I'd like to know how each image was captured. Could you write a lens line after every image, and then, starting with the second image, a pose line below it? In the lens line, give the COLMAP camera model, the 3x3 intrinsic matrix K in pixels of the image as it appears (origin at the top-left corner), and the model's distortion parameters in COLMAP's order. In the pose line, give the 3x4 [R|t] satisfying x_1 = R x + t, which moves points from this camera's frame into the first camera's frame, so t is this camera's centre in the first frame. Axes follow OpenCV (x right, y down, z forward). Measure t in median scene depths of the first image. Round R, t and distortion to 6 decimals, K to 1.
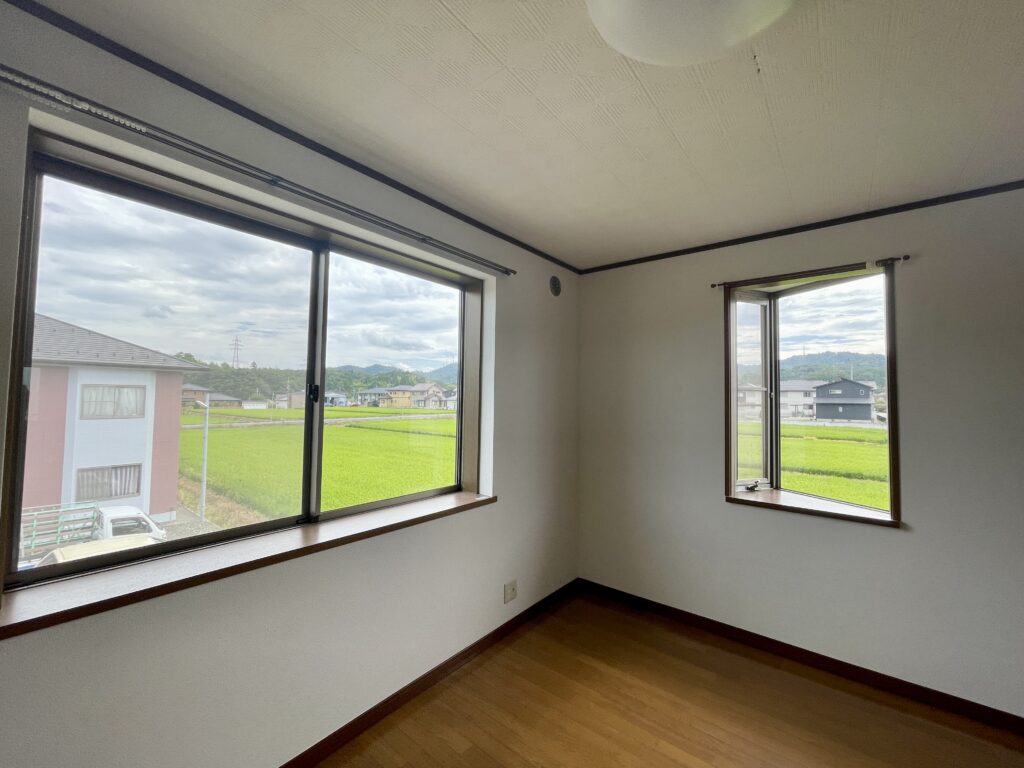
lens RADIAL K [[415.1, 0, 512.1], [0, 415.1, 382.9], [0, 0, 1]] dist [-0.000930, 0.000246]
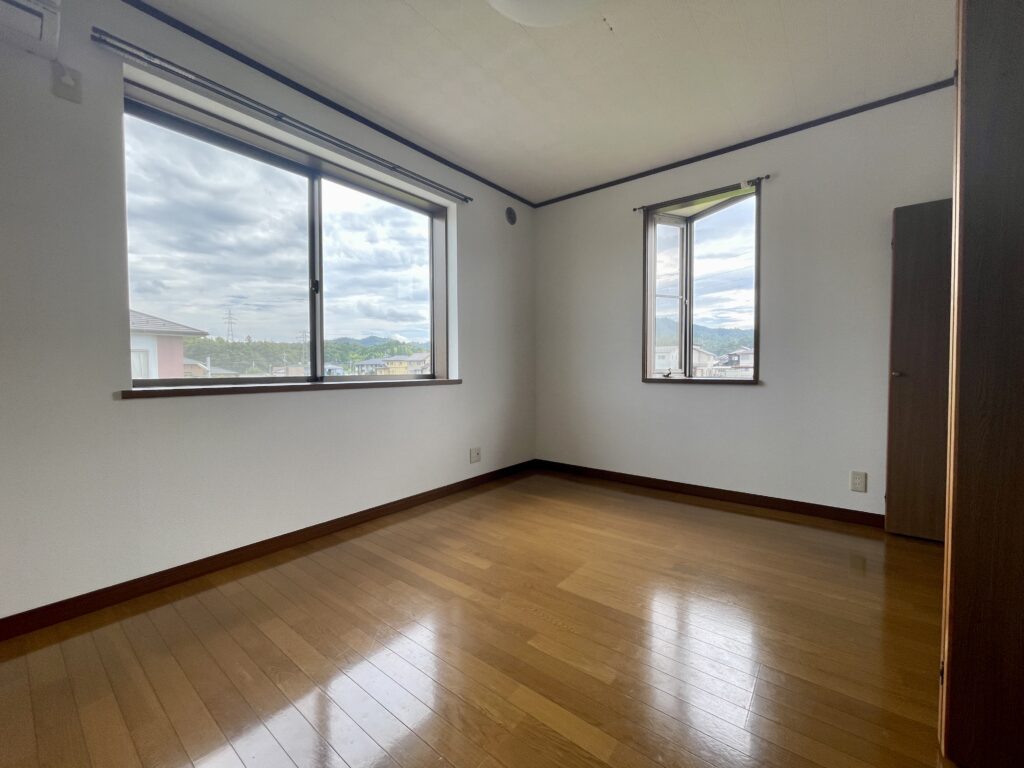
lens RADIAL K [[415.1, 0, 512.3], [0, 415.1, 379.9], [0, 0, 1]] dist [-0.000930, 0.000246]
pose [[0.999785, -0.019874, 0.005832, 0.100849], [0.019449, 0.997656, 0.065603, 0.176538], [-0.007122, -0.065475, 0.997829, -0.251951]]
